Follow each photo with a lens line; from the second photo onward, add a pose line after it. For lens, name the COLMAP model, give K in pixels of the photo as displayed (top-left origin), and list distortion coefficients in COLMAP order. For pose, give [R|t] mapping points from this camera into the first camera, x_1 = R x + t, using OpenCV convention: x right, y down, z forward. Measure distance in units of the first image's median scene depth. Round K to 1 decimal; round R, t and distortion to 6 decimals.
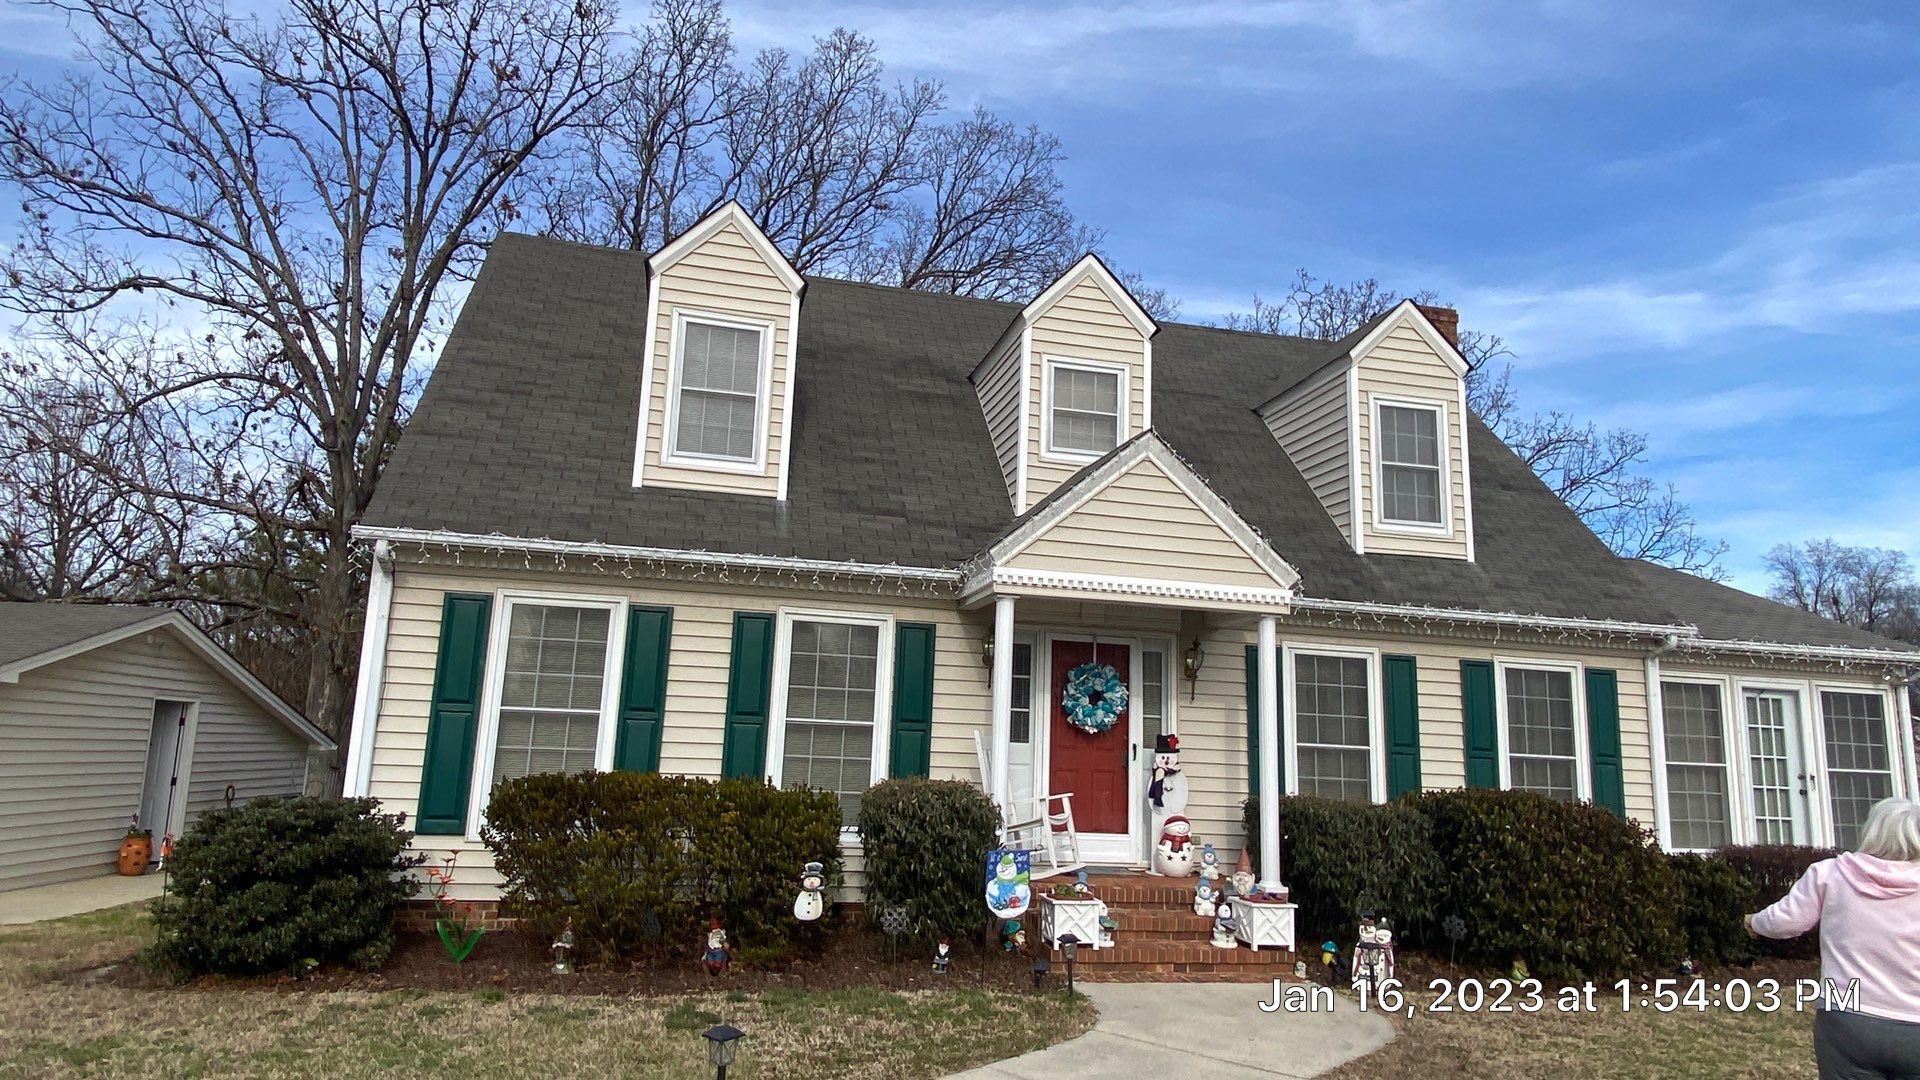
lens RADIAL K [[1176.2, 0, 973.6], [0, 1176.2, 530.4], [0, 0, 1]] dist [0.033303, -0.031446]
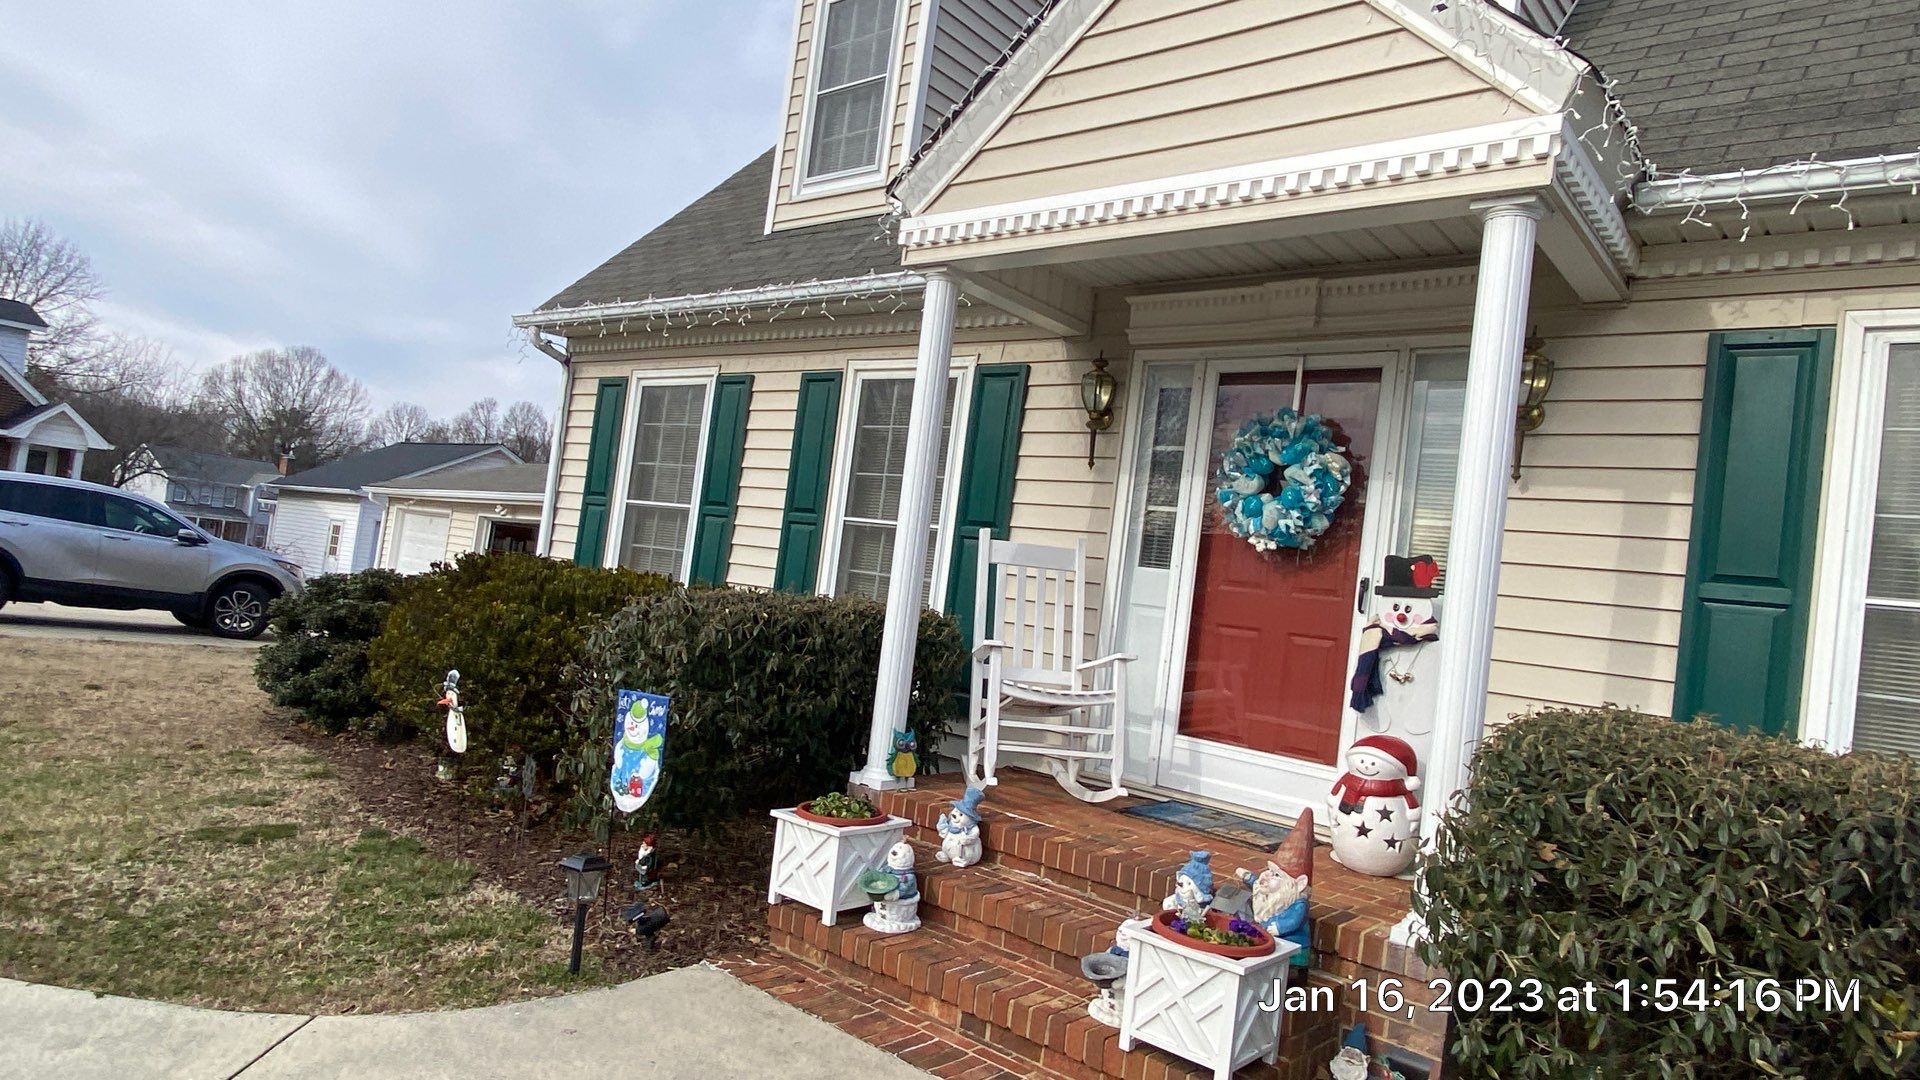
lens RADIAL K [[1176.2, 0, 969.5], [0, 1176.2, 539.1], [0, 0, 1]] dist [0.033303, -0.031446]
pose [[0.585798, -0.004799, -0.810443, 0.398726], [0.051741, 0.998164, 0.031488, 0.136971], [0.808804, -0.060379, 0.584971, 0.577359]]
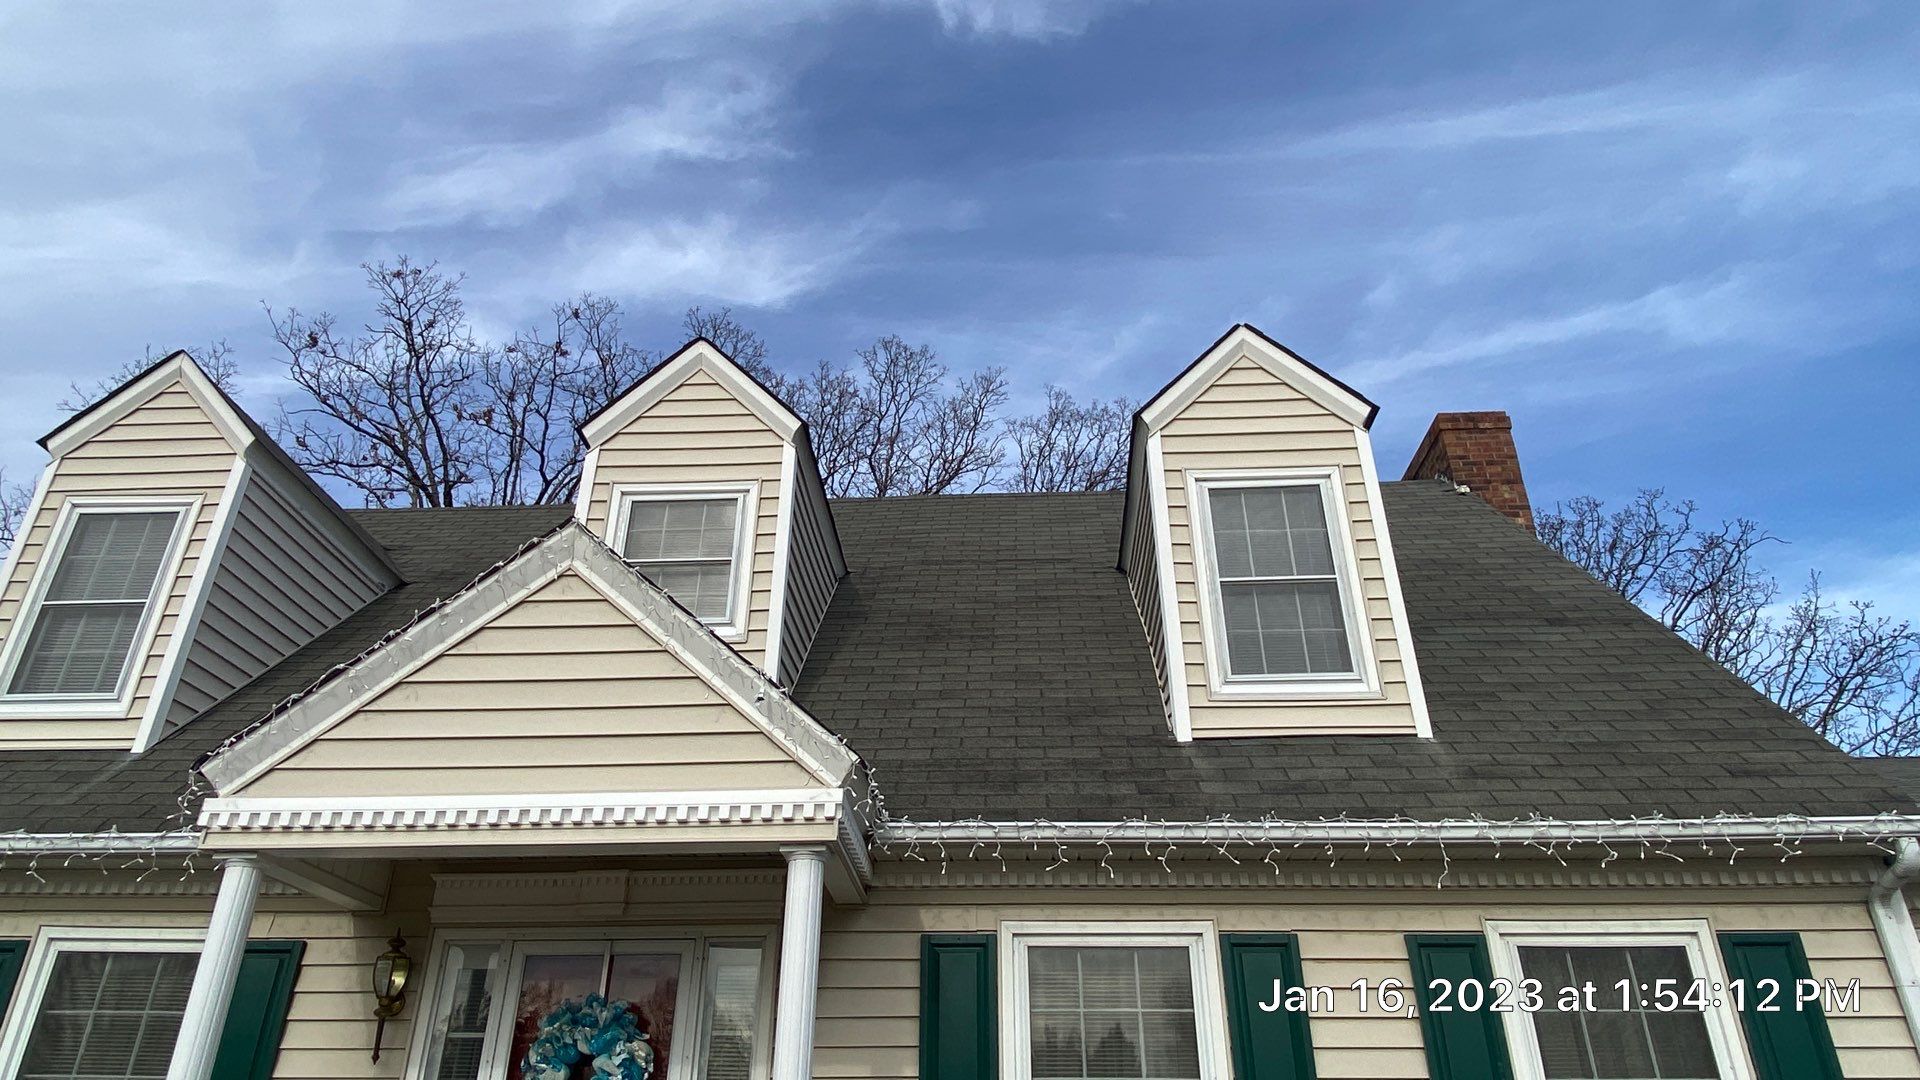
lens RADIAL K [[1176.2, 0, 954.9], [0, 1176.2, 531.2], [0, 0, 1]] dist [0.033303, -0.031446]
pose [[0.953436, -0.171858, -0.247840, 0.400560], [0.085470, 0.942040, -0.324430, 0.098813], [0.289232, 0.288140, 0.912864, 0.484689]]
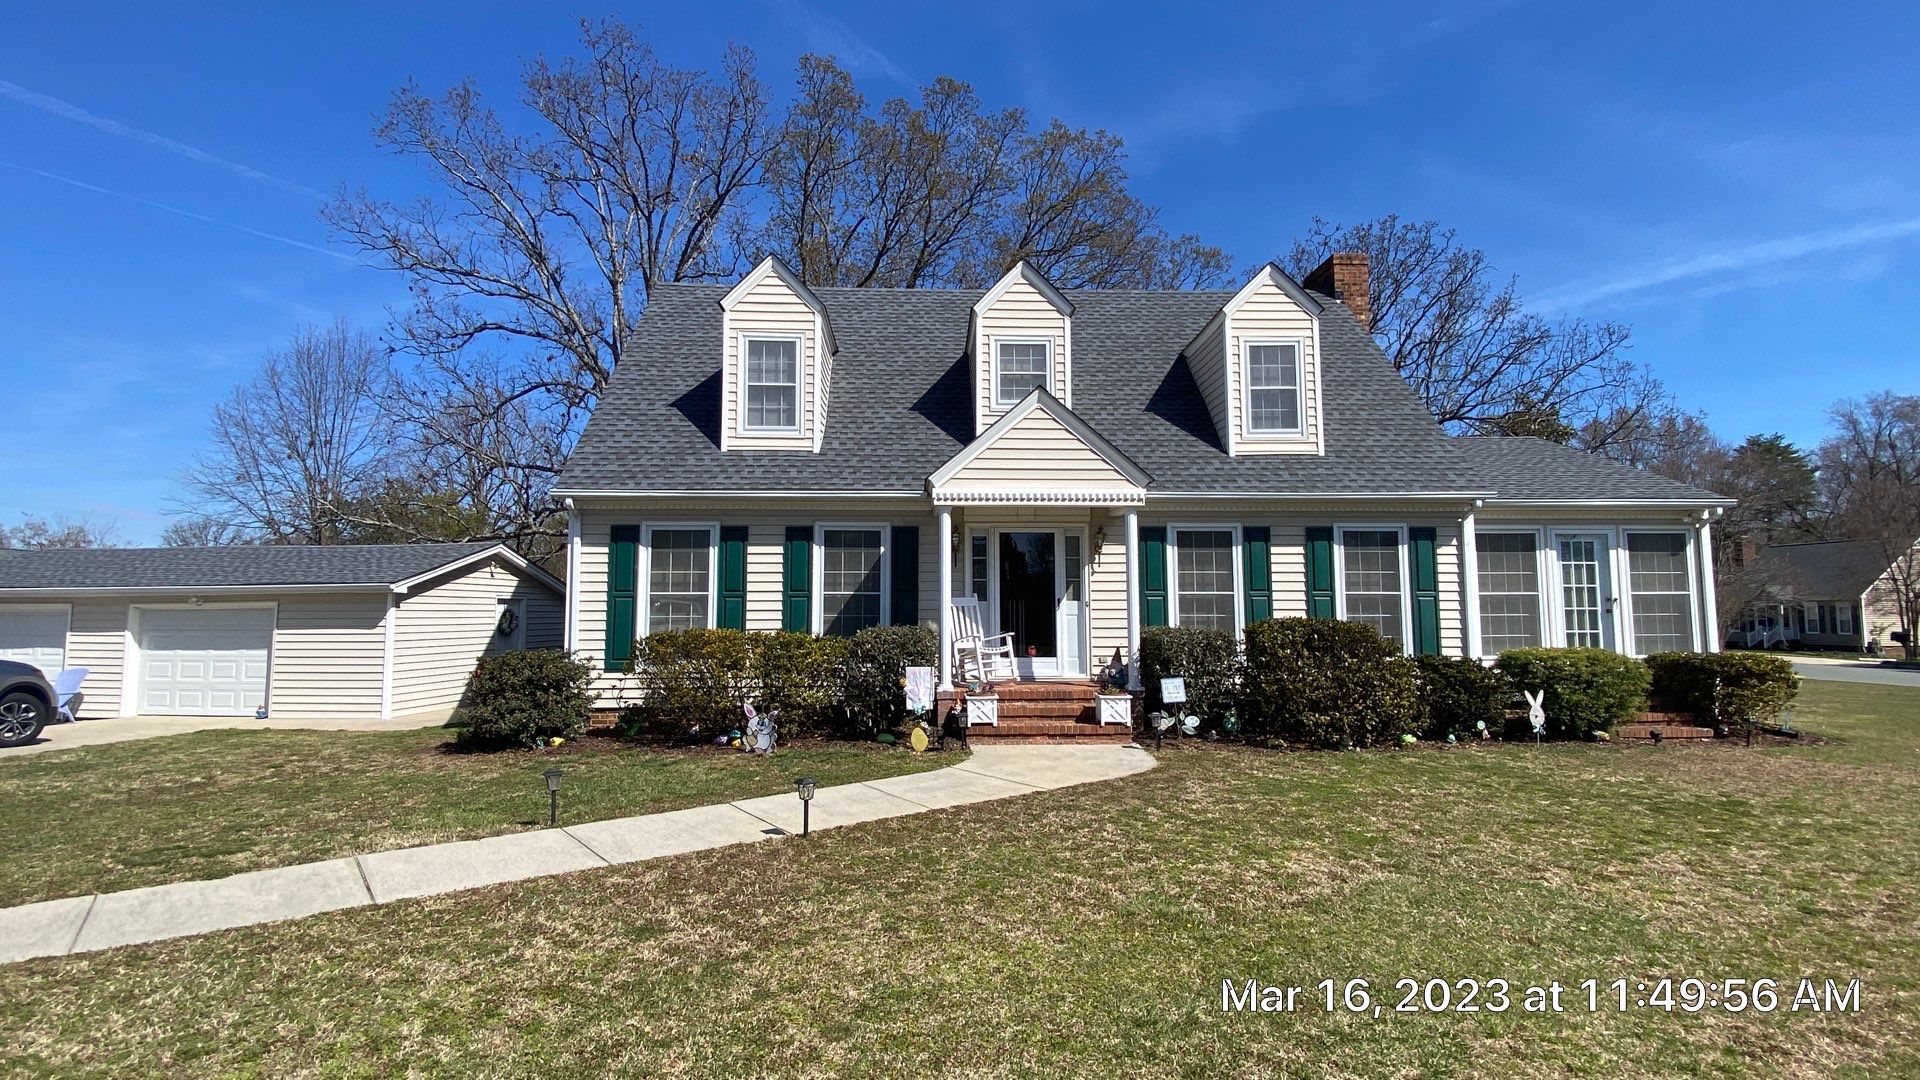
lens RADIAL K [[922.2, 0, 975.5], [0, 922.2, 537.6], [0, 0, 1]] dist [0.000224, -0.001744]
pose [[0.980499, -0.058332, -0.187666, 0.242258], [0.076789, 0.992735, 0.092630, -0.010068], [0.180899, -0.105234, 0.977855, -0.139055]]
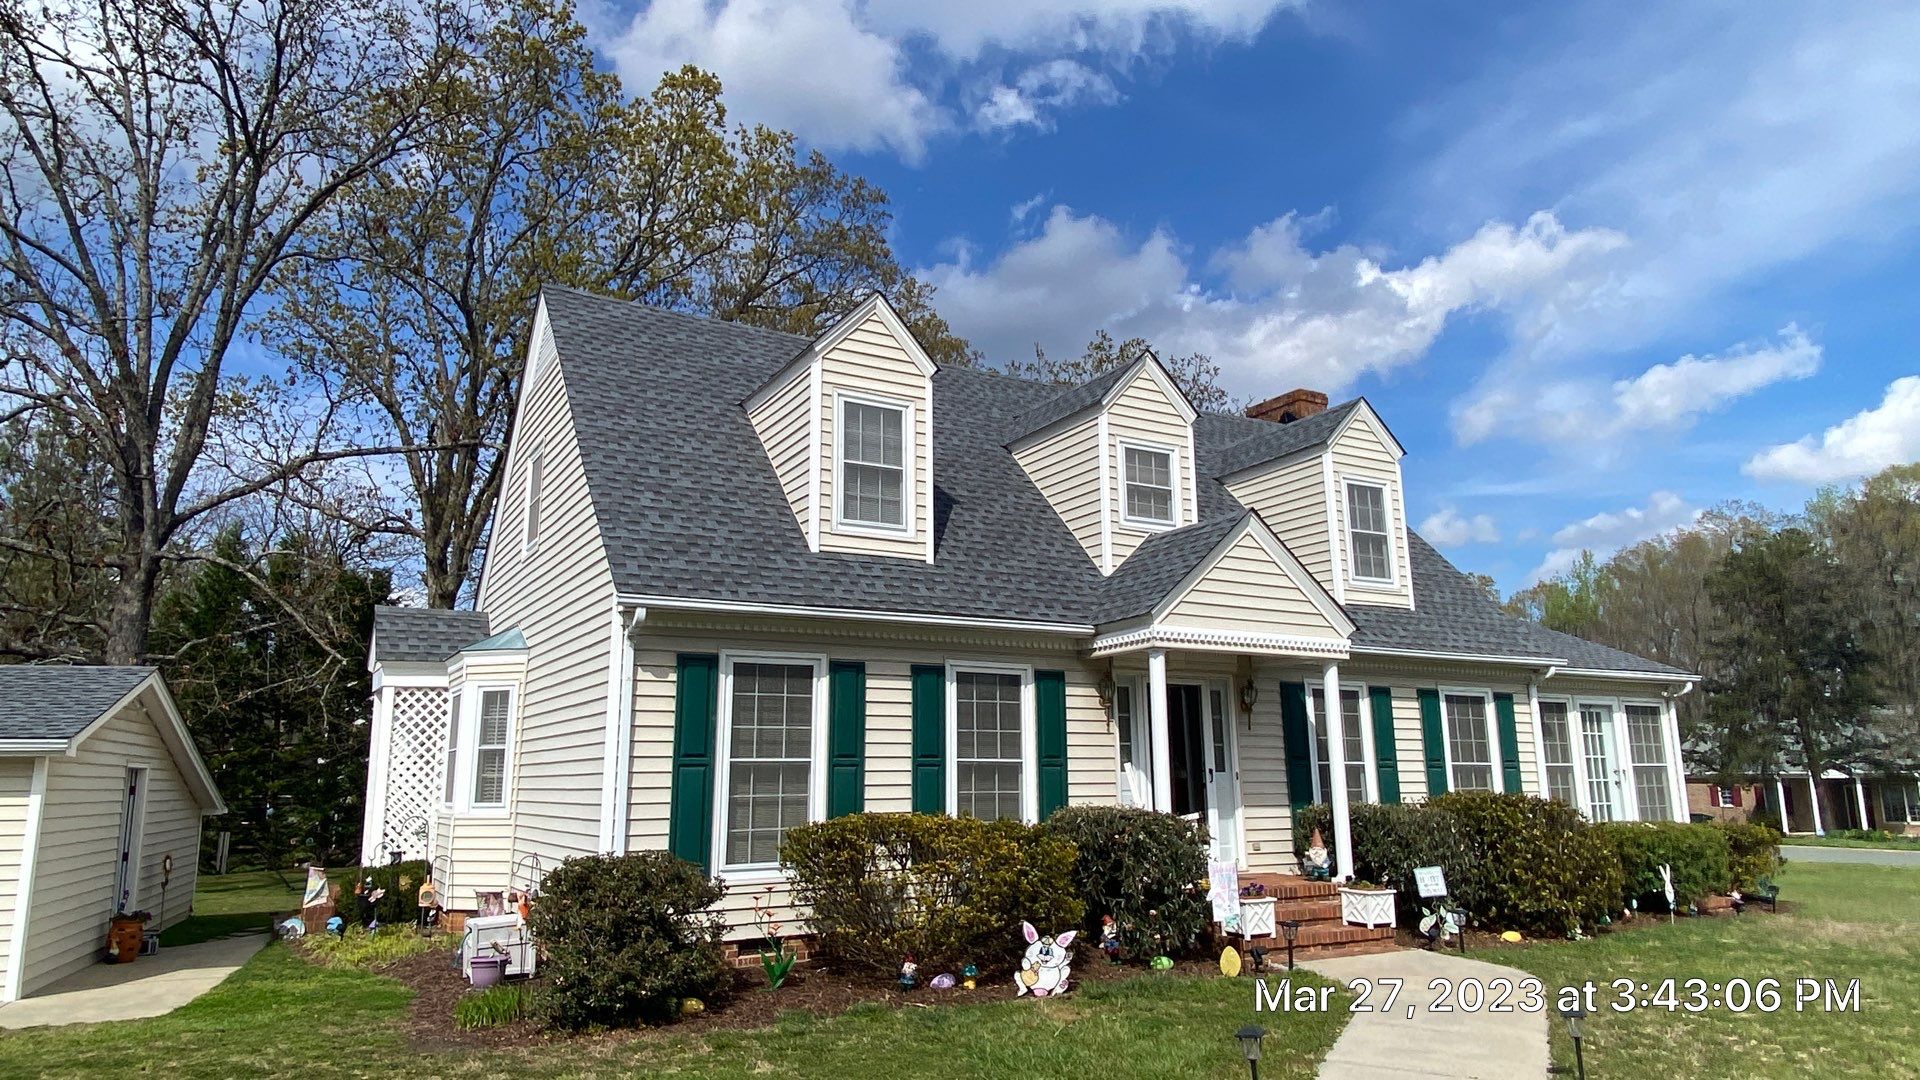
lens RADIAL K [[1176.2, 0, 970.3], [0, 1176.2, 524.8], [0, 0, 1]] dist [0.033303, -0.031446]
pose [[0.961297, 0.013042, 0.275206, -0.407708], [-0.007383, 0.999740, -0.021588, -0.036213], [-0.275416, 0.018720, 0.961143, -0.083028]]
